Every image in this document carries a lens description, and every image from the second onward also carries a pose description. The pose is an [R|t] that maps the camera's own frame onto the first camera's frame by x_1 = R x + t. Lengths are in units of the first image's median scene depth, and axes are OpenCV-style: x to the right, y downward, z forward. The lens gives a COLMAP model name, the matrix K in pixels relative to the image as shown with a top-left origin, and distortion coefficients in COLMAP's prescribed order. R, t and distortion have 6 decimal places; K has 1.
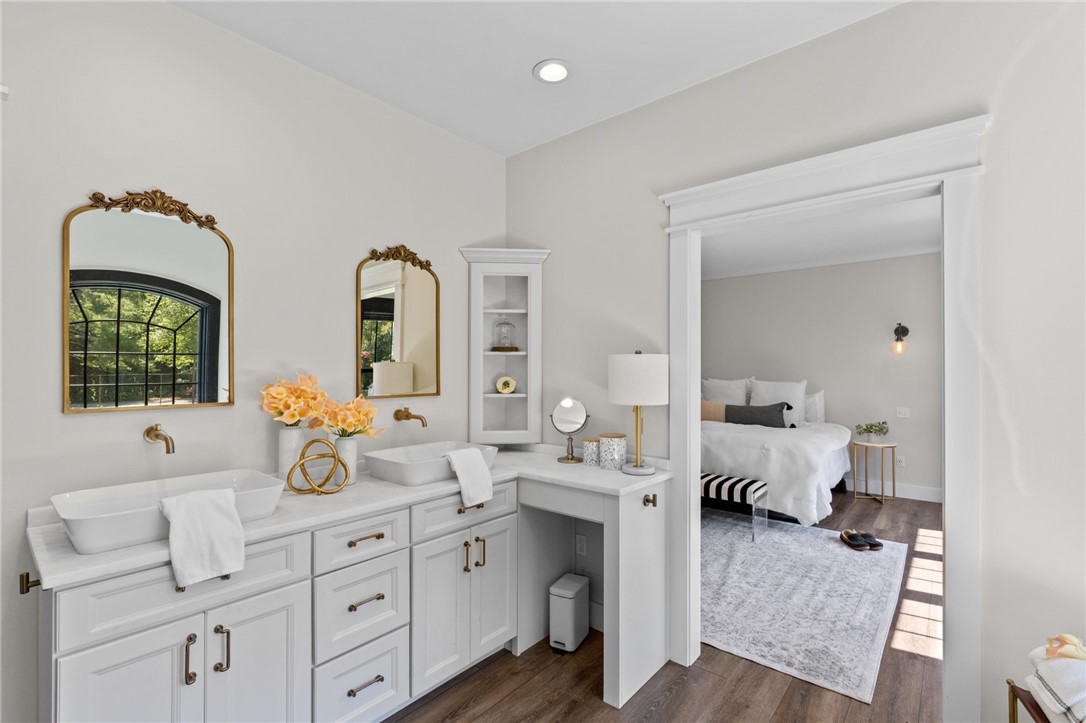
lens RADIAL K [[490.2, 0, 541.9], [0, 490.2, 369.4], [0, 0, 1]] dist [-0.011330, 0.004009]
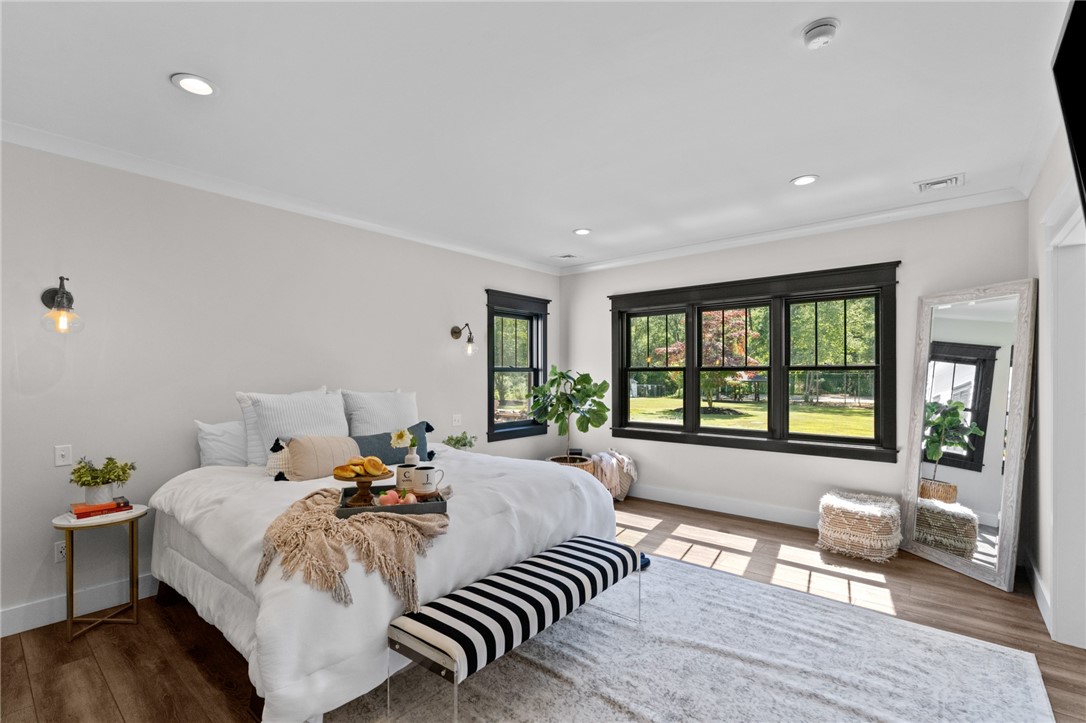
lens RADIAL K [[490.2, 0, 541.9], [0, 490.2, 369.4], [0, 0, 1]] dist [-0.011330, 0.004009]
pose [[-0.004068, 0.006639, 0.999970, -0.341169], [0.001775, 0.999976, -0.006632, -0.002216], [-0.999990, 0.001748, -0.004080, 1.464638]]
